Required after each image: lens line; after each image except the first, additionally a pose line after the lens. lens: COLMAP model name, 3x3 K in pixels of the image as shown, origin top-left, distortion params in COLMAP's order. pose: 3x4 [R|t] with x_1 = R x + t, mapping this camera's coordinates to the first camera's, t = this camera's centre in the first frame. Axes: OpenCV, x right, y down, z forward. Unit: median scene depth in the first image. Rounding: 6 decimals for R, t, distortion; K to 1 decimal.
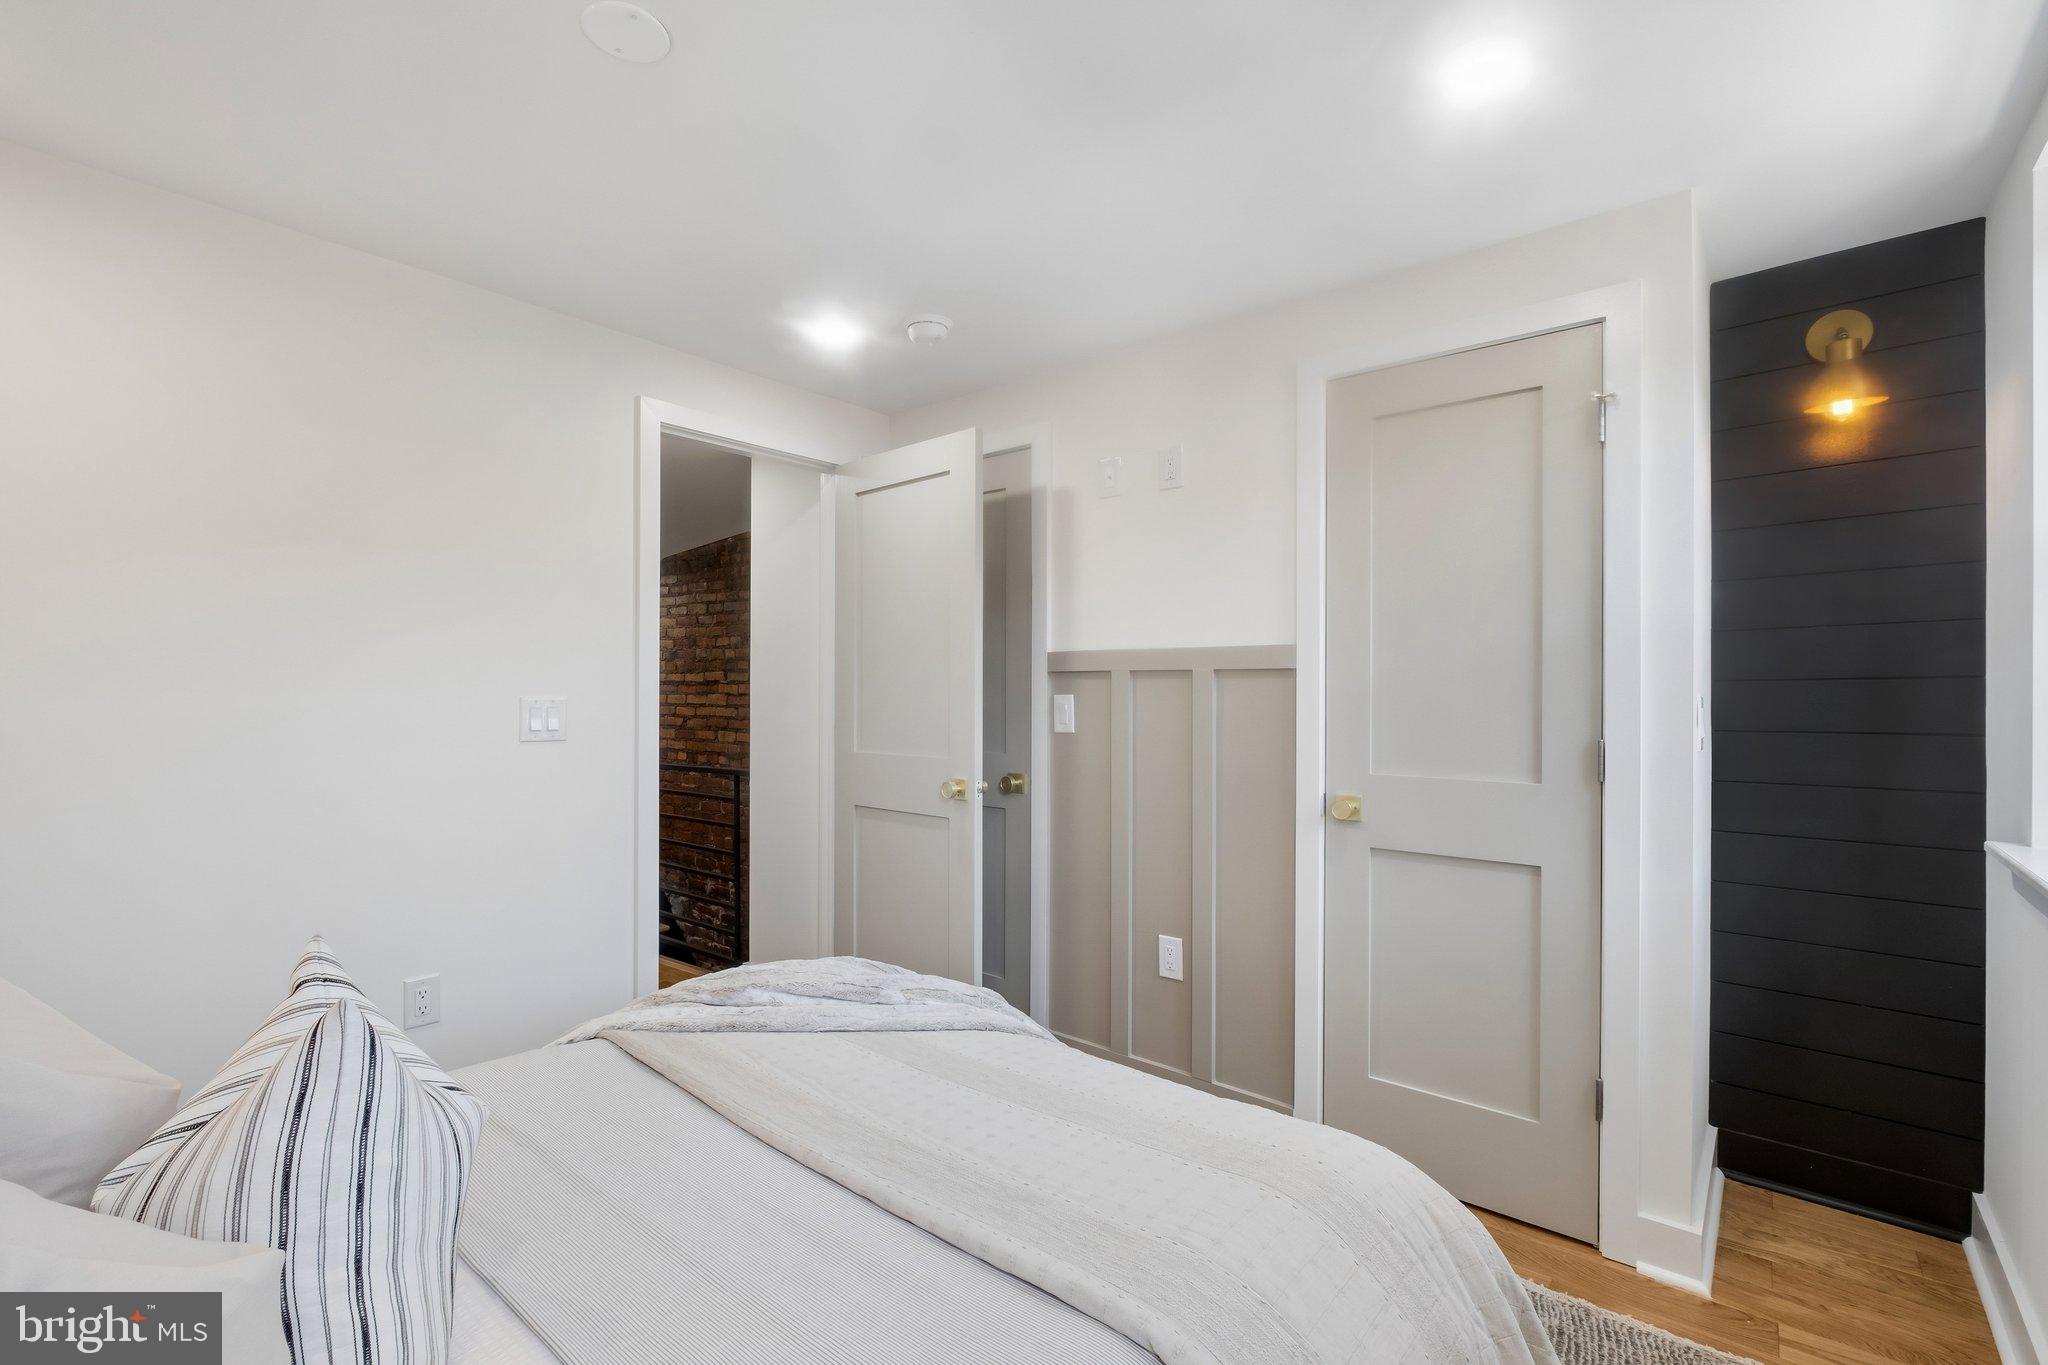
lens RADIAL K [[896.7, 0, 991.0], [0, 896.7, 683.7], [0, 0, 1]] dist [-0.001848, -0.000713]
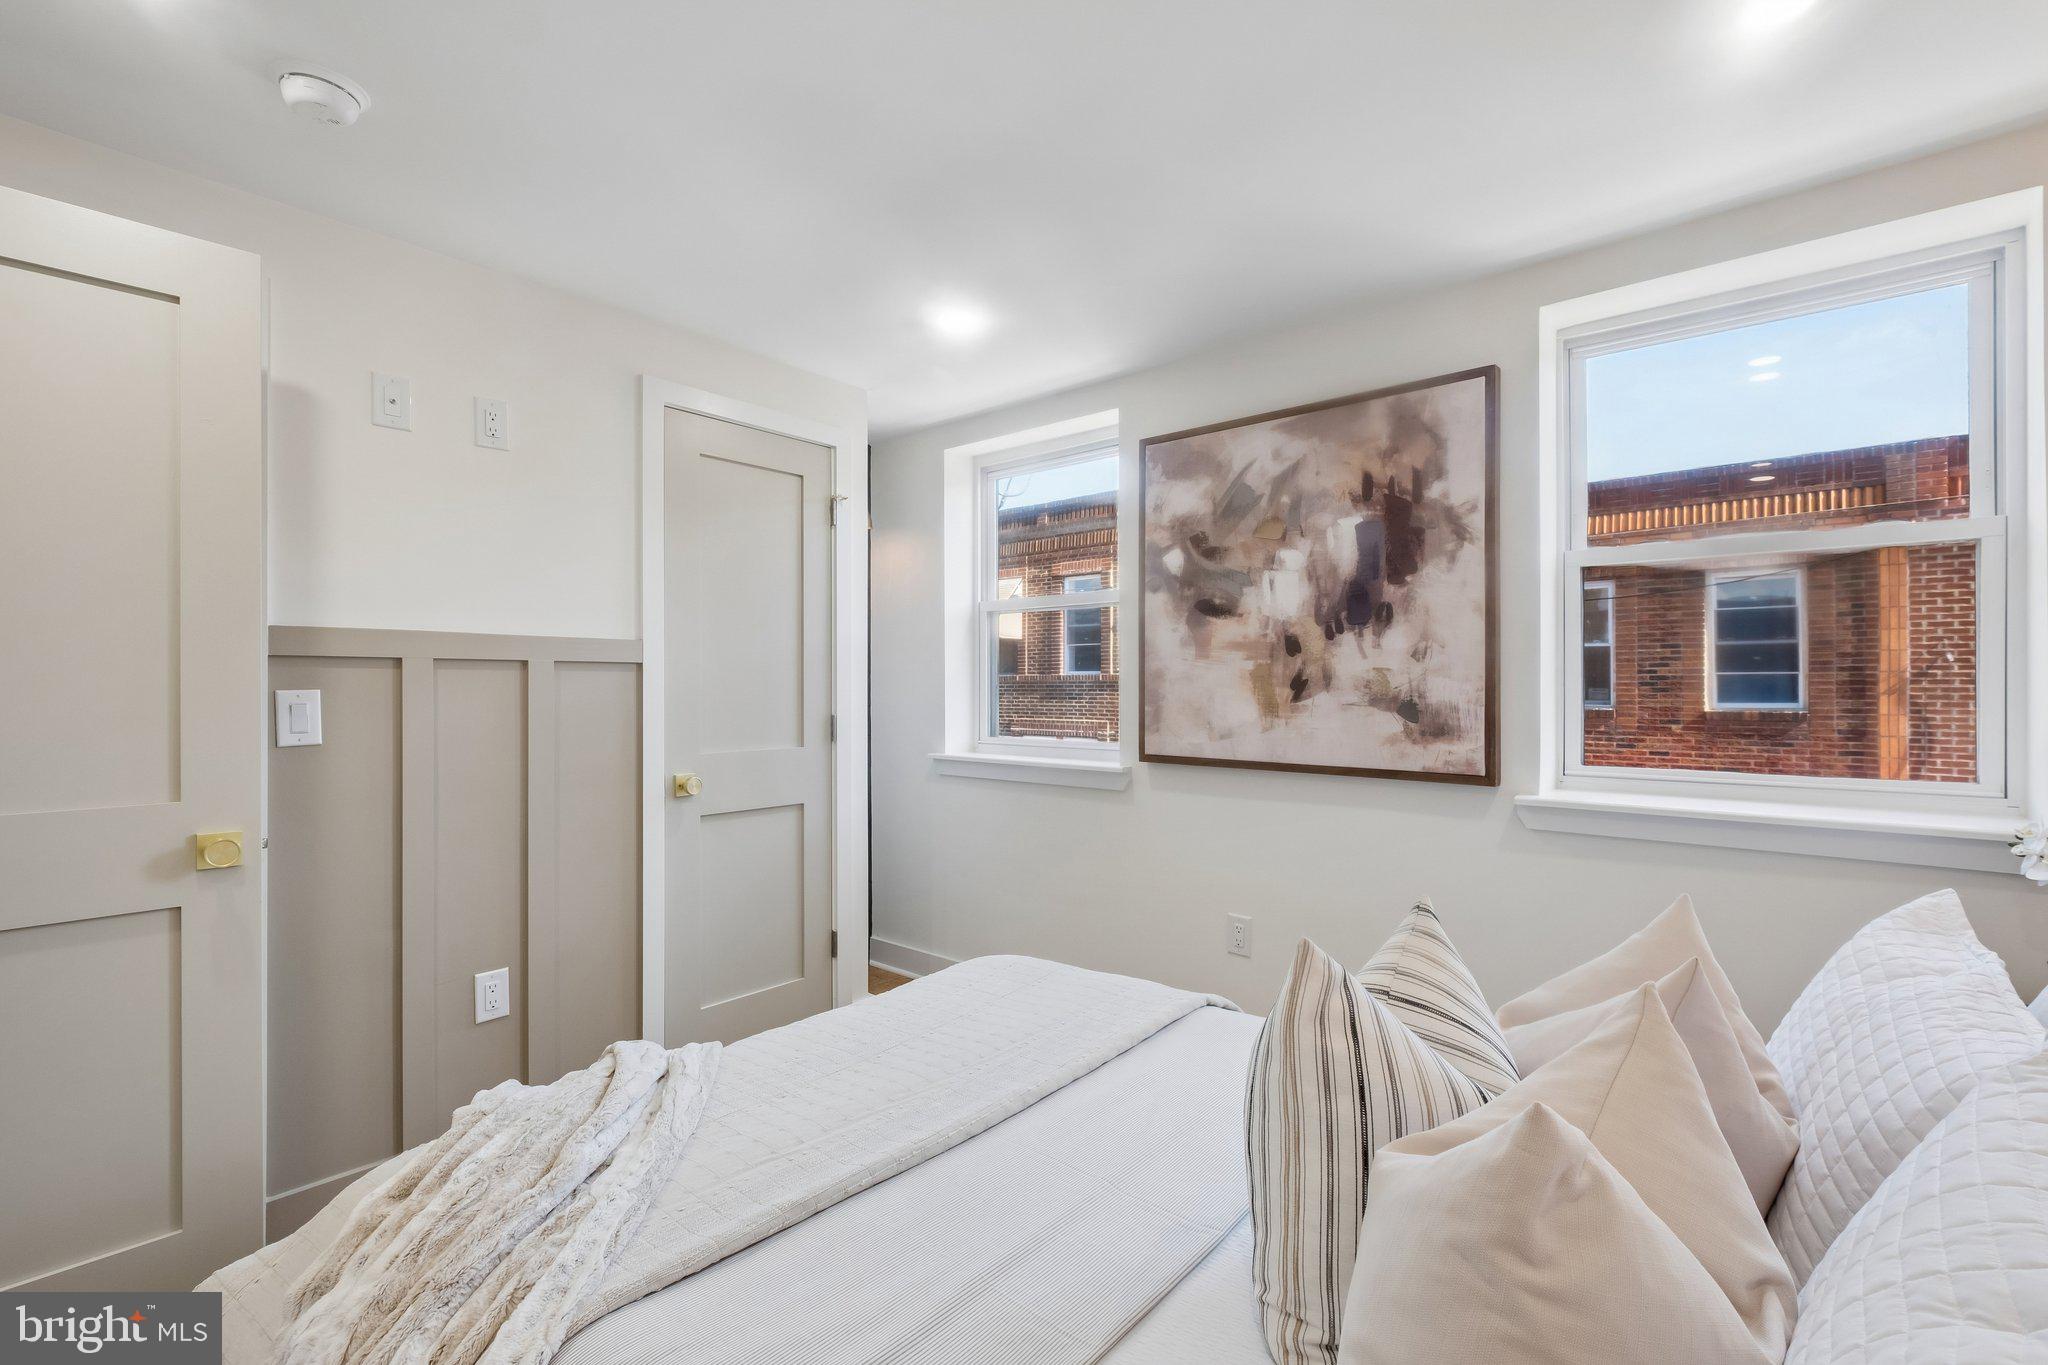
lens RADIAL K [[896.7, 0, 991.0], [0, 896.7, 683.7], [0, 0, 1]] dist [-0.001848, -0.000713]
pose [[0.030410, 0.001783, 0.999536, -0.665954], [0.000643, 0.999998, -0.001803, 0.010188], [-0.999537, 0.000698, 0.030409, 0.515651]]
